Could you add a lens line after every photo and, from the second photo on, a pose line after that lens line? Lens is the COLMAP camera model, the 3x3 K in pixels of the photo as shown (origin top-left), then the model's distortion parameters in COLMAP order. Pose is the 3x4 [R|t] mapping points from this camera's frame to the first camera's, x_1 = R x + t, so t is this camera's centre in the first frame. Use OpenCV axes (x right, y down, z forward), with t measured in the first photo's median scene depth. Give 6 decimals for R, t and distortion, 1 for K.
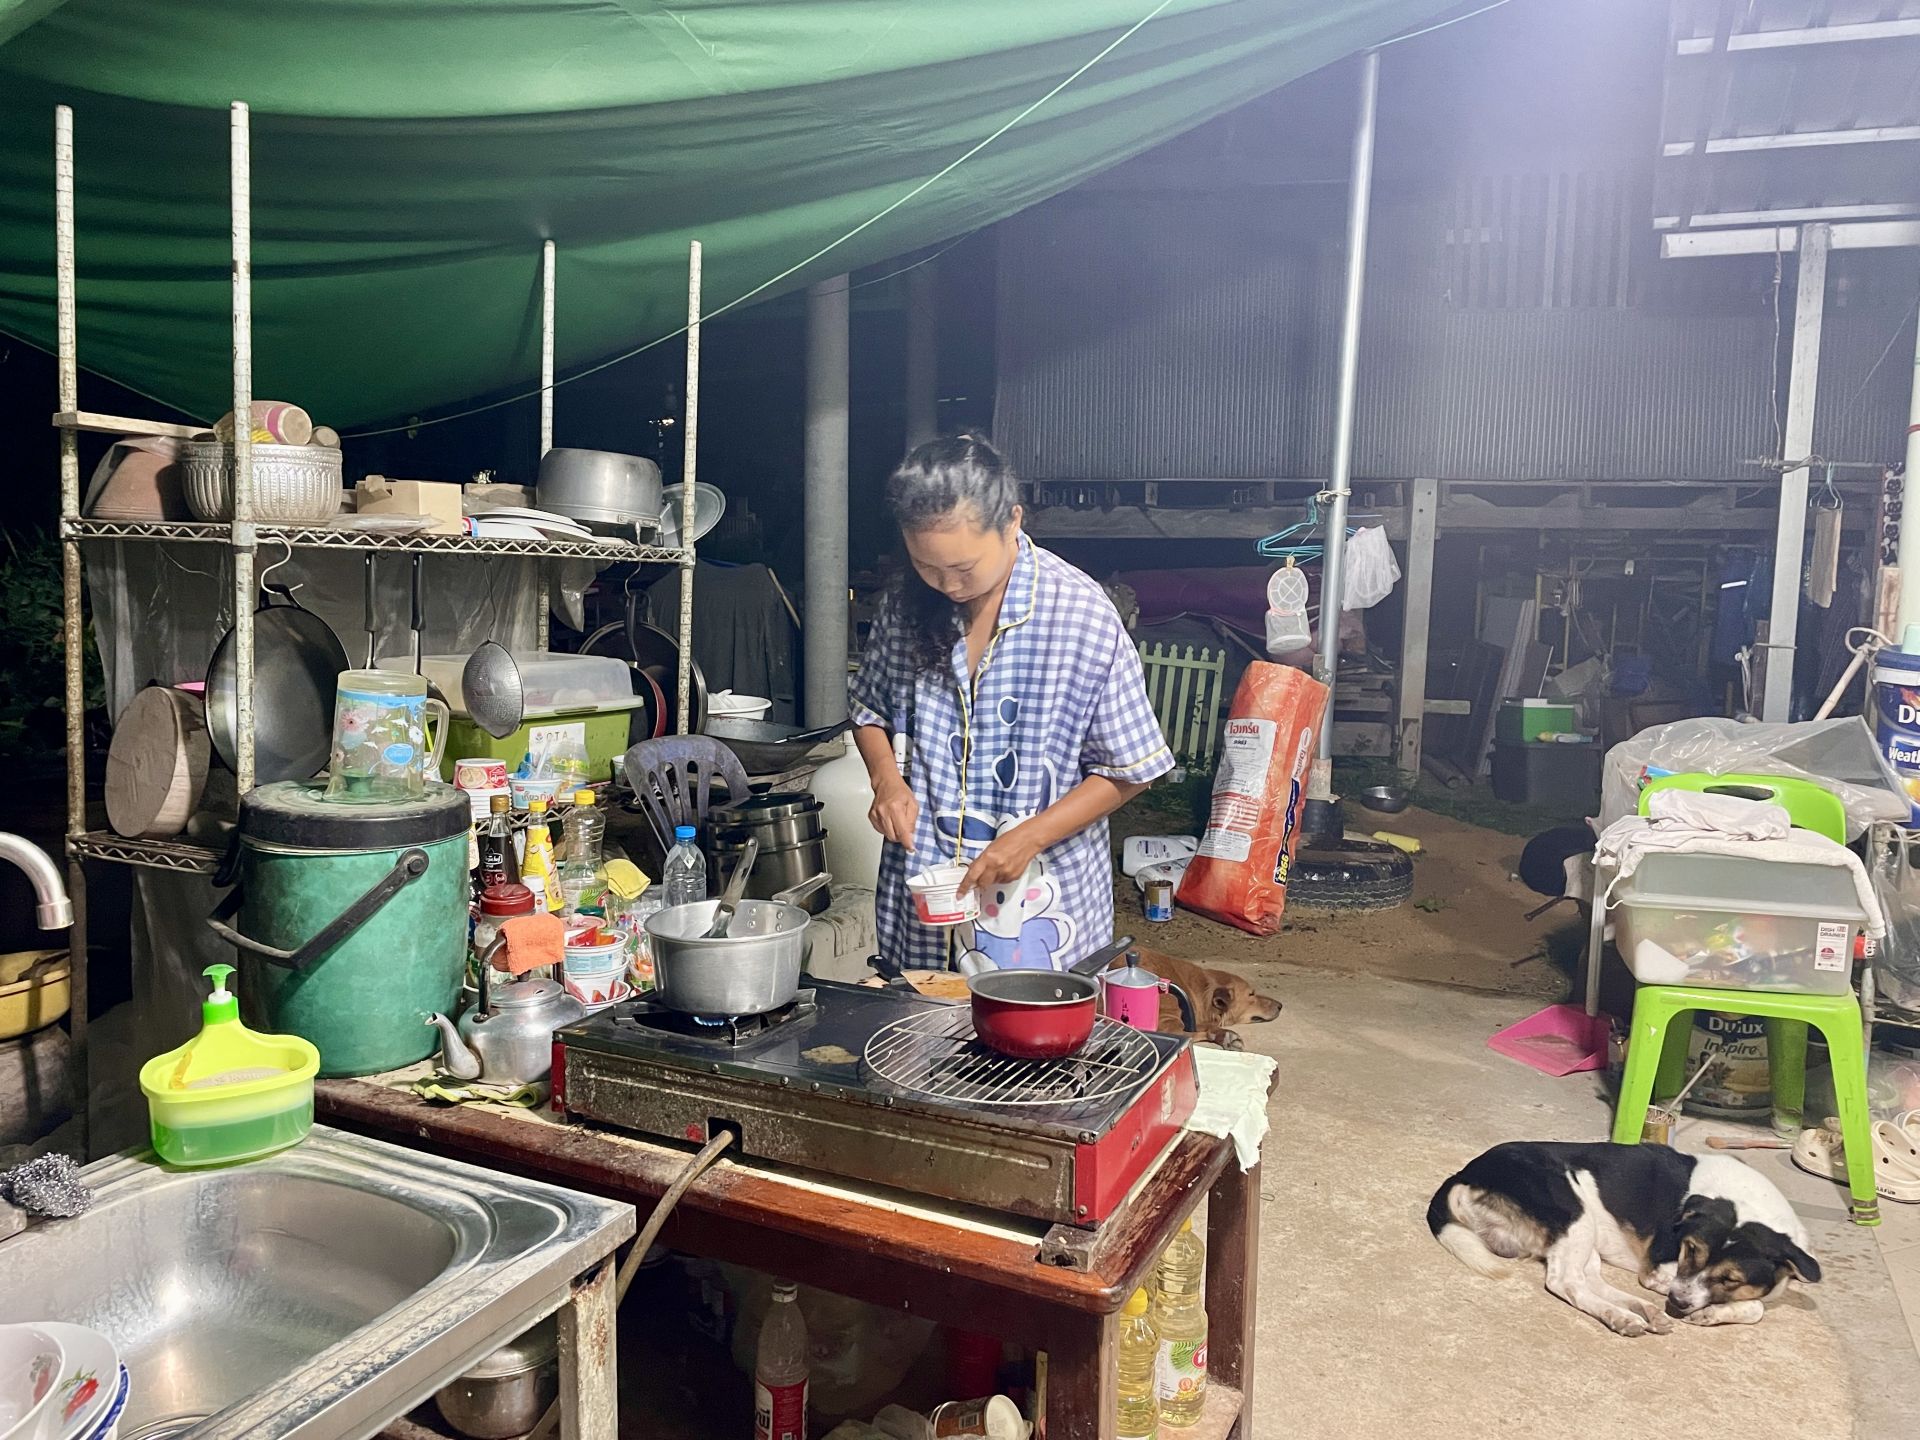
lens RADIAL K [[1458.3, 0, 927.8], [0, 1458.3, 716.2], [0, 0, 1]] dist [0.082226, -0.113626]
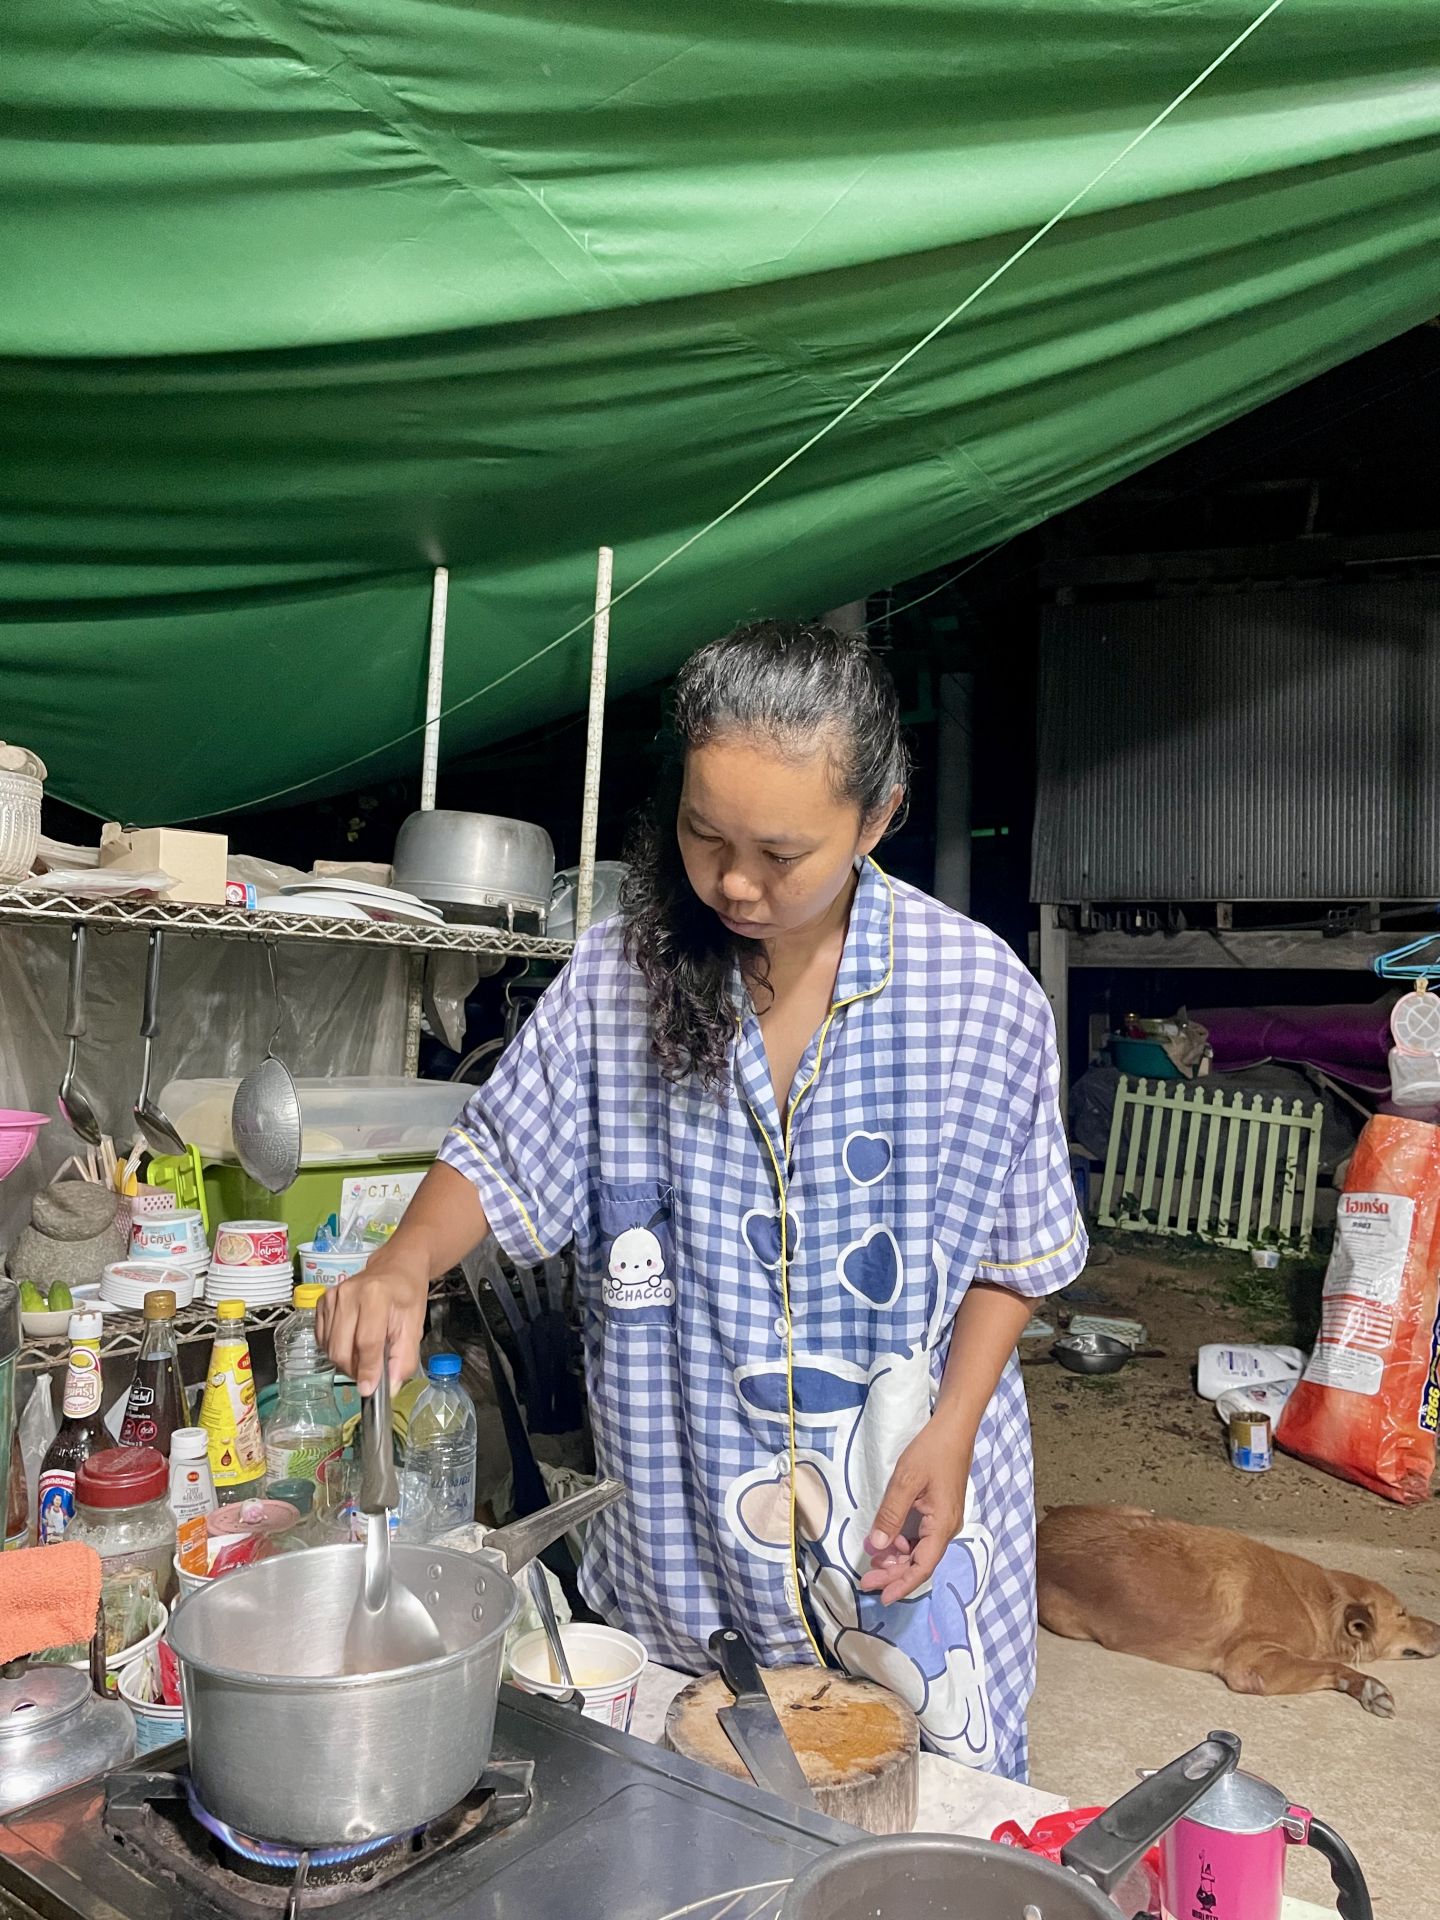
lens RADIAL K [[1459.8, 0, 718.3], [0, 1459.8, 958.4], [0, 0, 1]] dist [0.081045, -0.113389]
pose [[0.983886, 0.004646, -0.178738, 0.033637], [-0.029521, 0.990163, -0.136767, -0.004736], [0.176345, 0.139840, 0.974345, 0.246705]]
